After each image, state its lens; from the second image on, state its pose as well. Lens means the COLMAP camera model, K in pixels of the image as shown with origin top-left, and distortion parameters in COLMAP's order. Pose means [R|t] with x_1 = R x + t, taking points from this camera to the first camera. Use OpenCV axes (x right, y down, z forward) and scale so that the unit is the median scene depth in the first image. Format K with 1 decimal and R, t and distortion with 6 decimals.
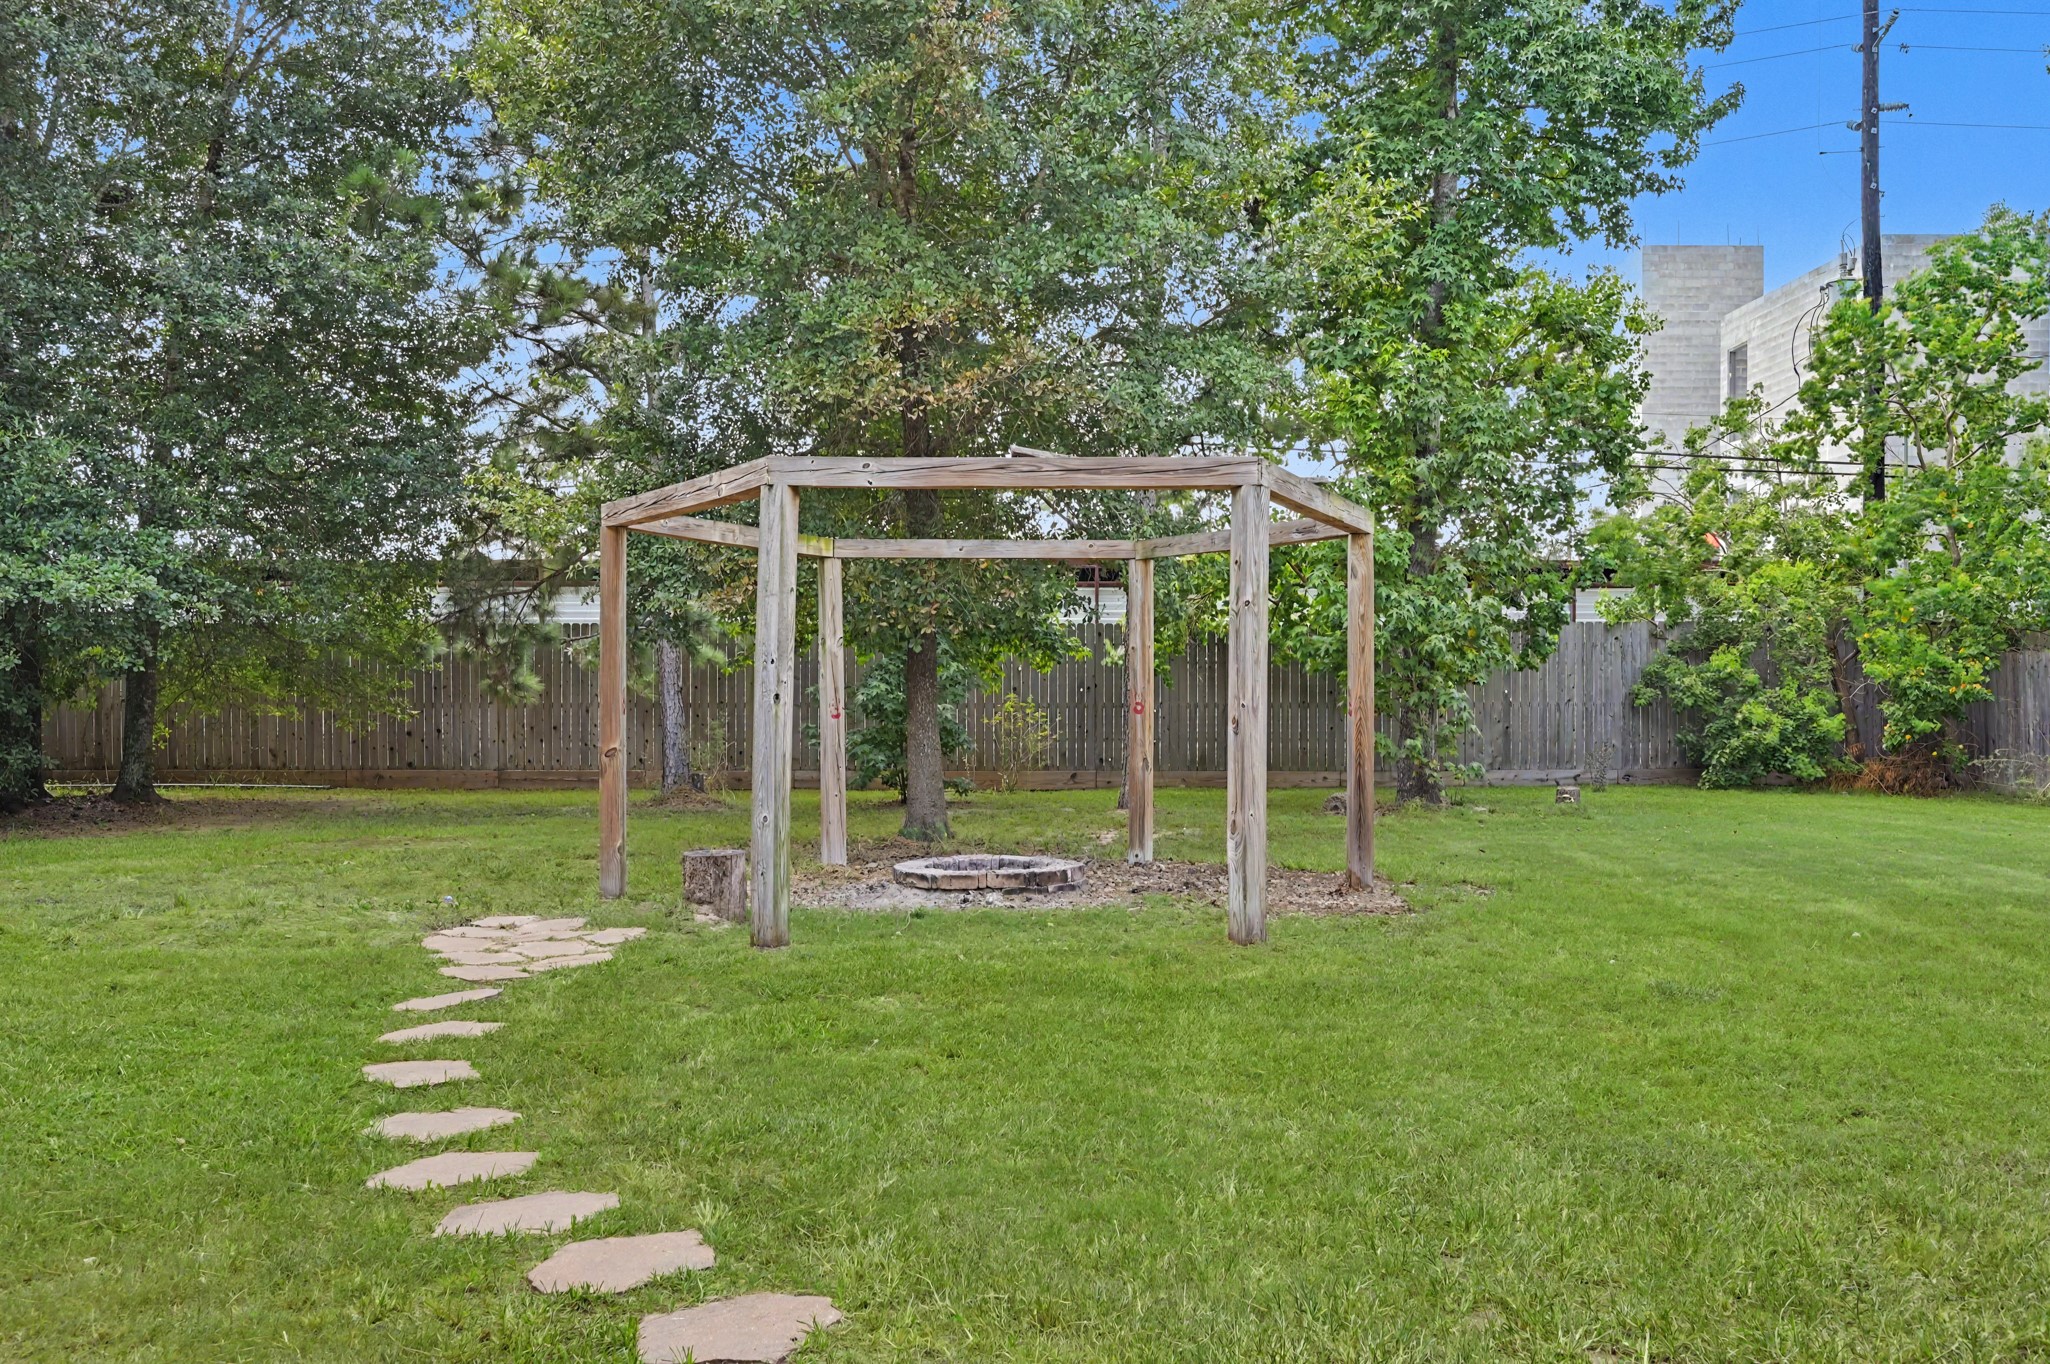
lens RADIAL K [[1602.5, 0, 1021.5], [0, 1602.5, 684.4], [0, 0, 1]] dist [-0.003748, -0.001569]
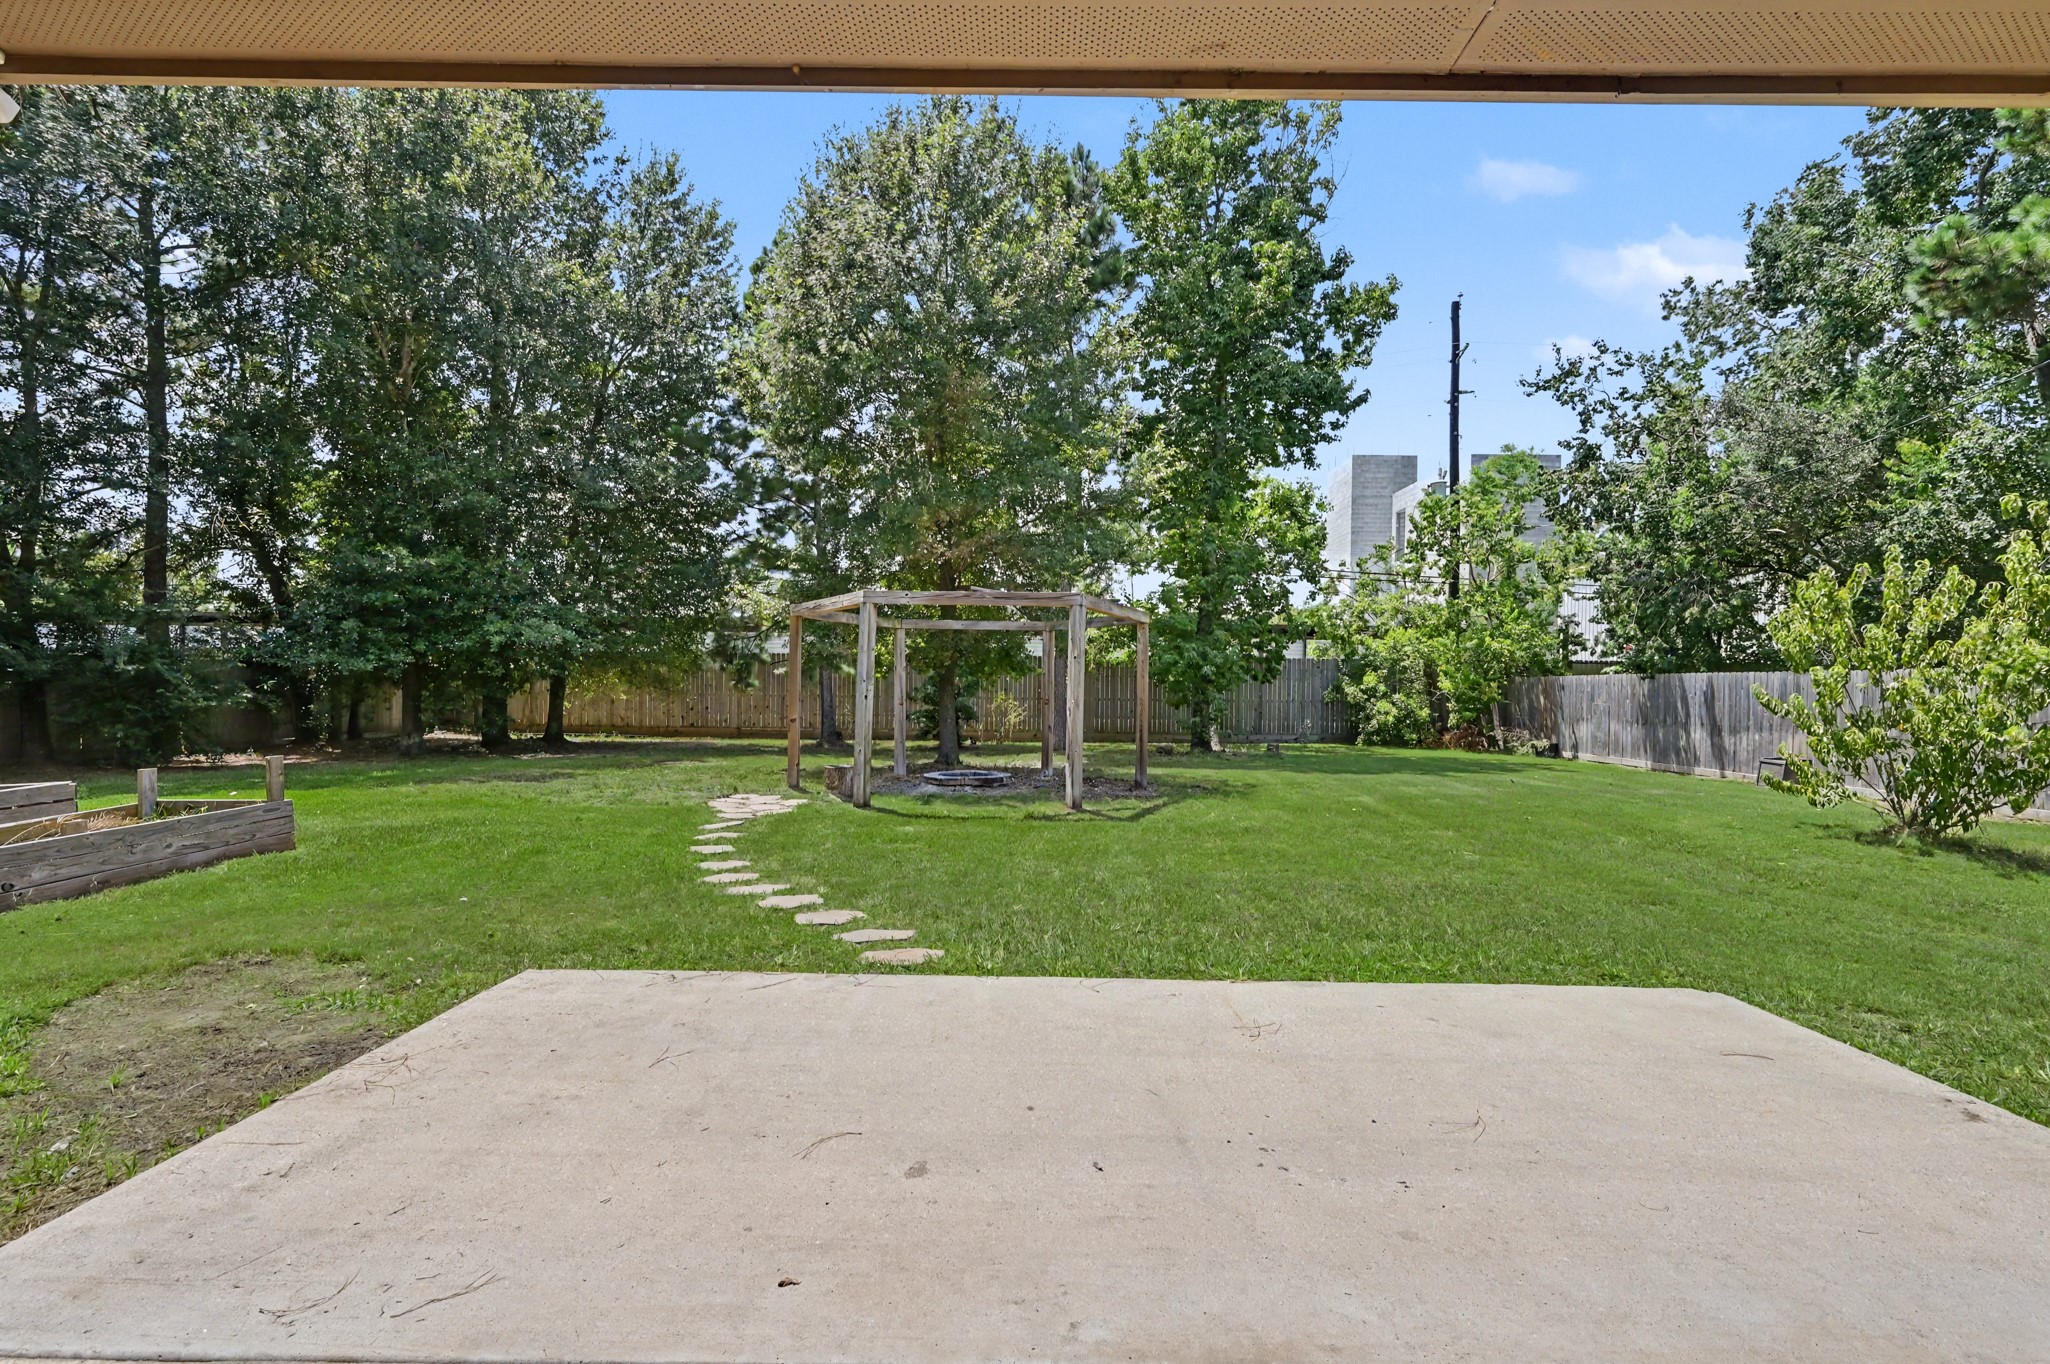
lens RADIAL K [[932.2, 0, 1030.2], [0, 932.2, 685.4], [0, 0, 1]] dist [0.000842, 0.000074]
pose [[0.999886, 0.012852, -0.007943, 0.040783], [-0.012823, 0.999911, 0.003746, -0.007376], [0.007990, -0.003643, 0.999961, -0.143438]]
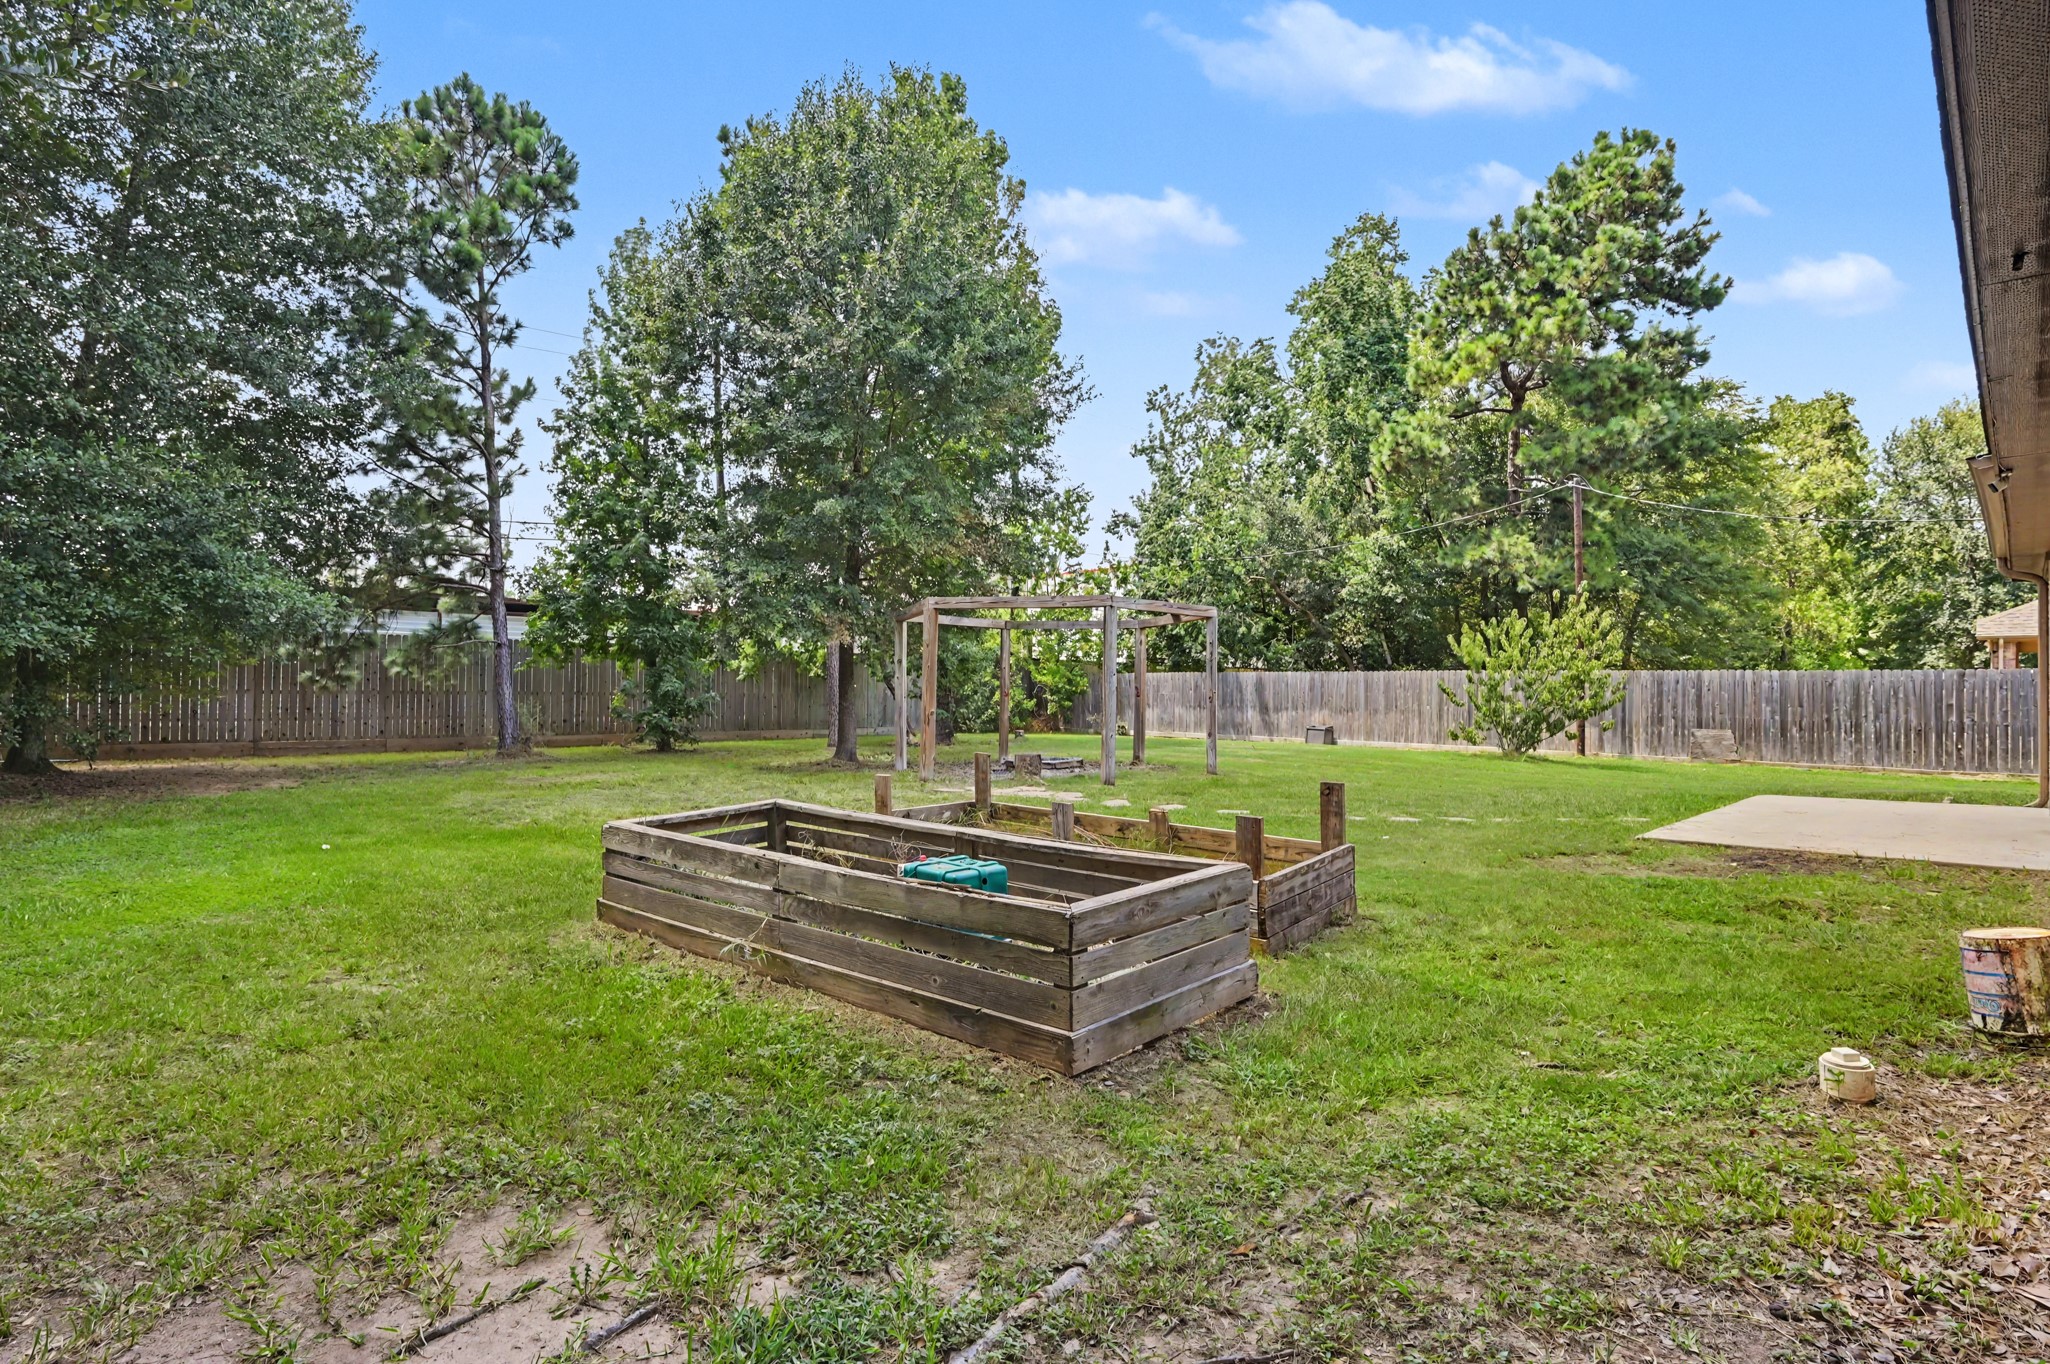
lens RADIAL K [[999.4, 0, 1023.6], [0, 999.4, 682.6], [0, 0, 1]] dist [-0.000192, -0.000002]
pose [[0.663096, 0.005153, 0.748517, -0.885865], [-0.004550, 0.999986, -0.002853, -0.001019], [-0.748521, -0.001514, 0.663110, 0.158246]]
